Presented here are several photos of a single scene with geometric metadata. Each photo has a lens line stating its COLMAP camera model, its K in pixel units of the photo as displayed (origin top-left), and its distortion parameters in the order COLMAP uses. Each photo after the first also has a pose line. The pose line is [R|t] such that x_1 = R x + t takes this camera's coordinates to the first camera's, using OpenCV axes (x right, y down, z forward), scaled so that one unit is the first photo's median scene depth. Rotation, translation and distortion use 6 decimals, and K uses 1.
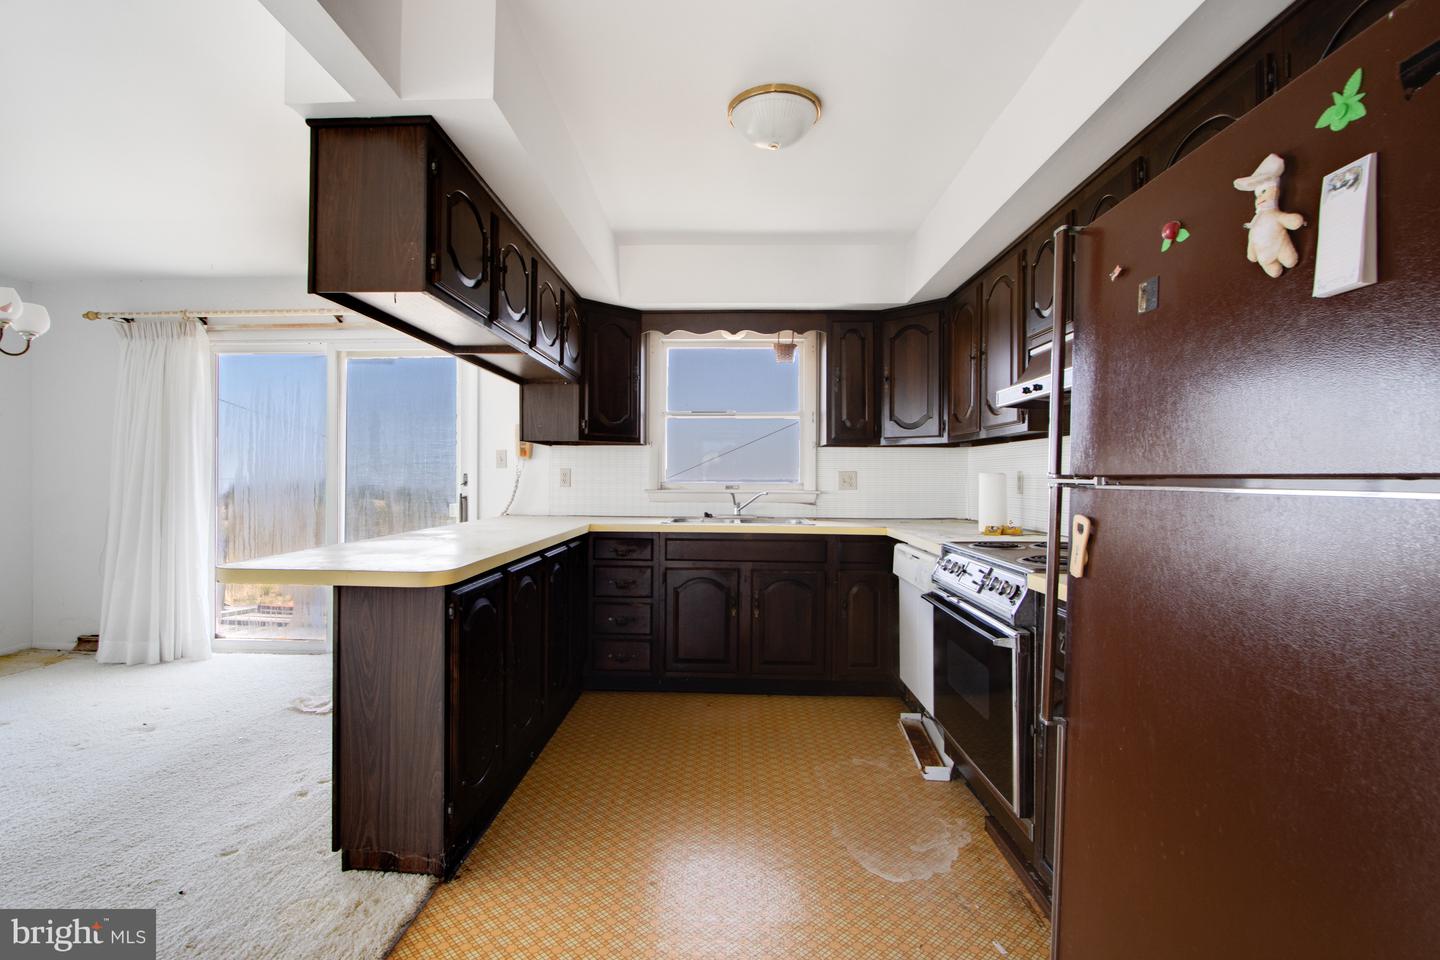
lens RADIAL K [[649.1, 0, 720.6], [0, 649.1, 470.8], [0, 0, 1]] dist [0.000239, 0.000048]
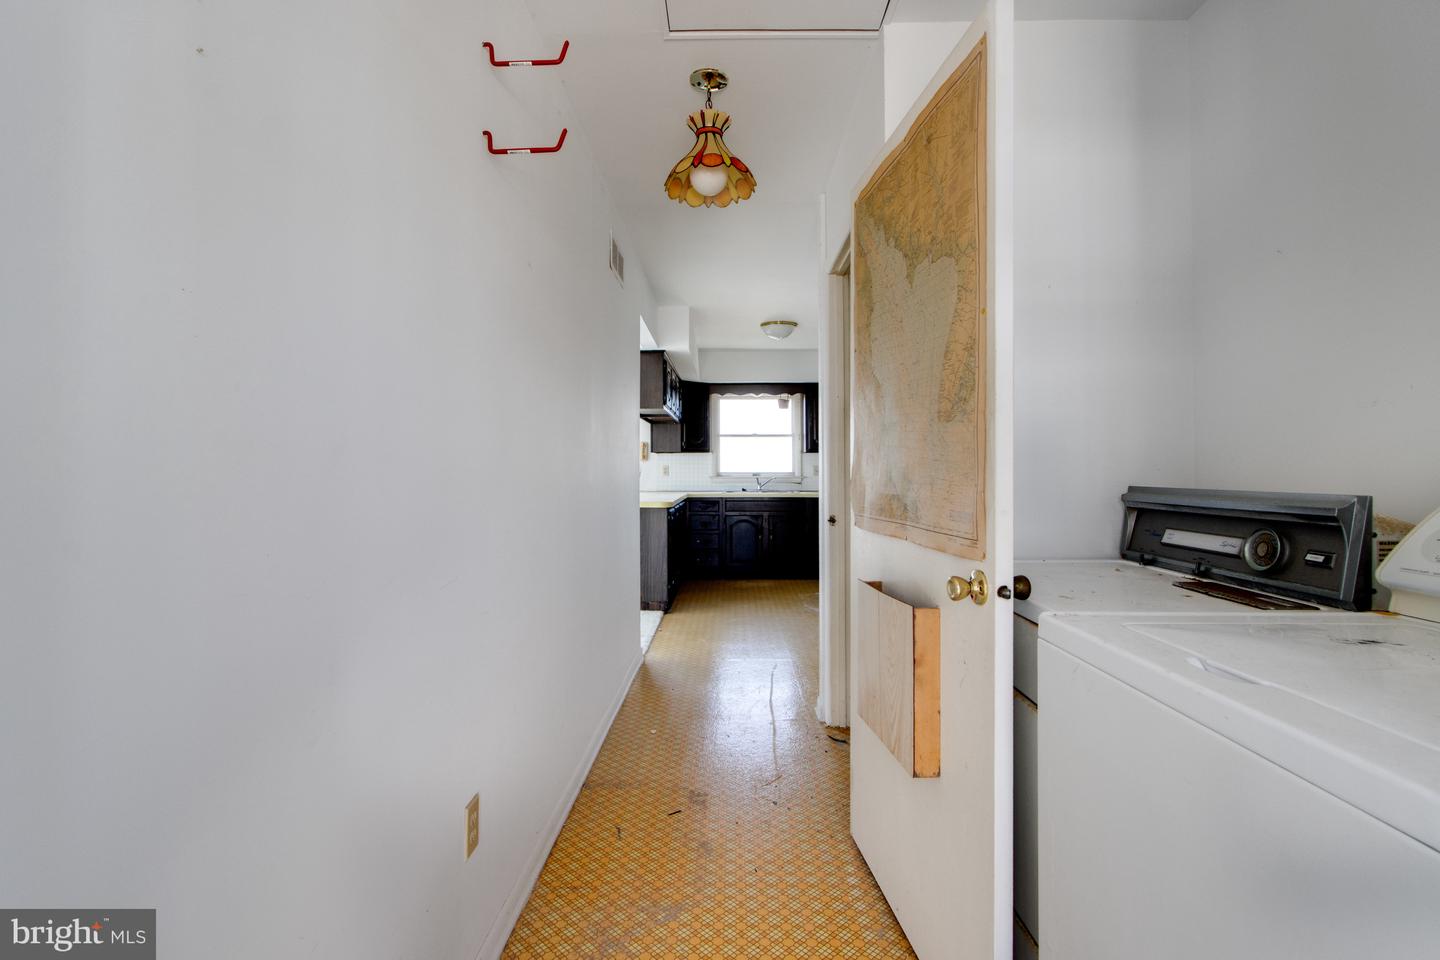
lens RADIAL K [[649.1, 0, 720.6], [0, 649.1, 470.8], [0, 0, 1]] dist [0.000239, 0.000048]
pose [[0.999933, -0.011504, -0.001494, -0.094752], [0.011520, 0.999871, 0.011198, -0.010088], [0.001365, -0.011214, 0.999936, -0.994140]]
